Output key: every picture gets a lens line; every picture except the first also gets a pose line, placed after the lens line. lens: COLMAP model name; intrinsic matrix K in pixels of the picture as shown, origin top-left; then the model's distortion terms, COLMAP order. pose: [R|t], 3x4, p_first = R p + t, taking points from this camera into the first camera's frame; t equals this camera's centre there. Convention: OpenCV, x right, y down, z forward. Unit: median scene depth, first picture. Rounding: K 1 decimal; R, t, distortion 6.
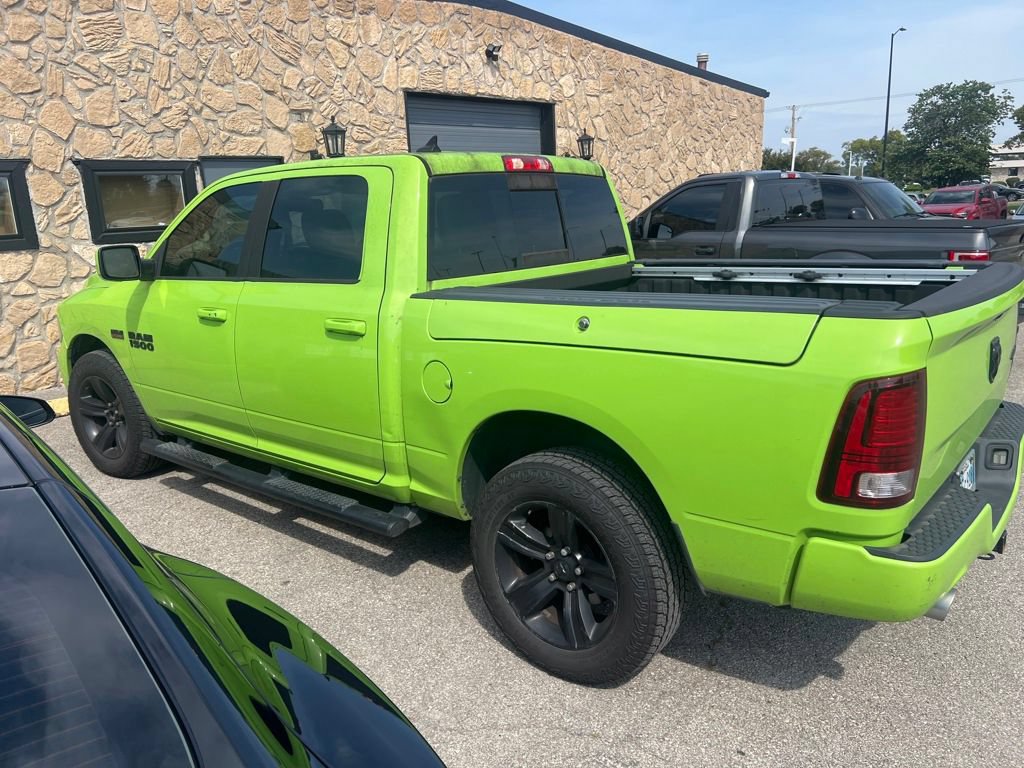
lens RADIAL K [[760.8, 0, 517.8], [0, 760.8, 387.7], [0, 0, 1]] dist [0.050002, -0.017864]
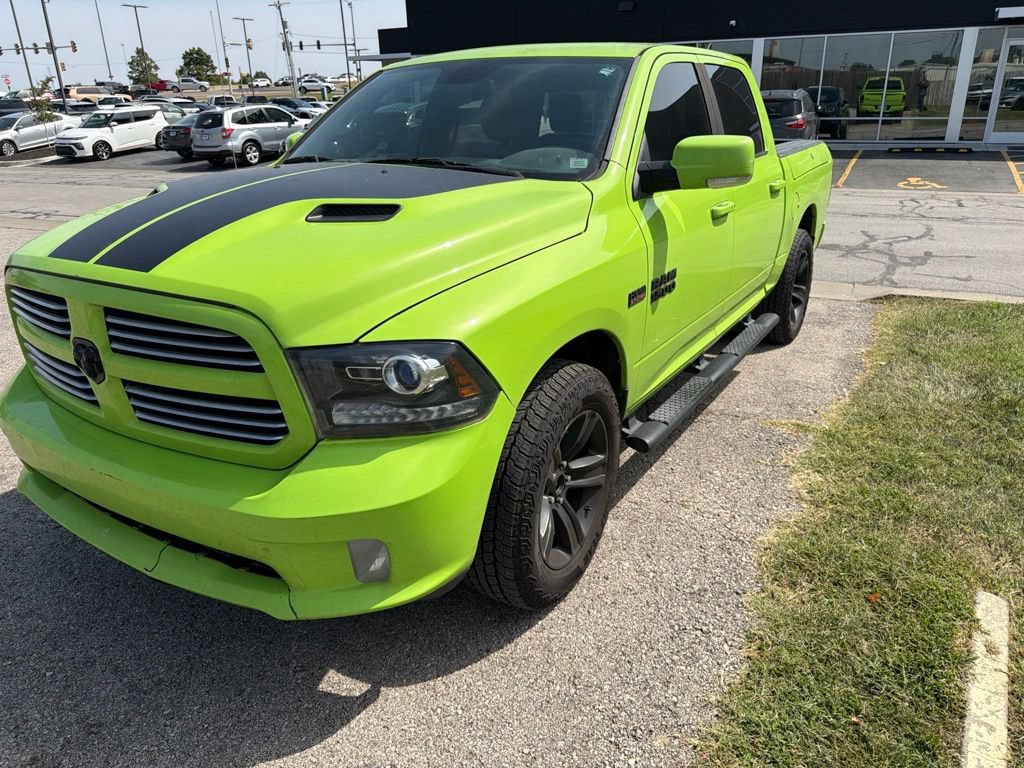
lens RADIAL K [[726.9, 0, 519.0], [0, 726.9, 377.9], [0, 0, 1]] dist [0.031314, -0.036866]
pose [[-0.125824, -0.309333, 0.942593, -1.498140], [0.246017, 0.910735, 0.331718, -0.313588], [-0.961064, 0.273631, -0.038491, 1.579875]]
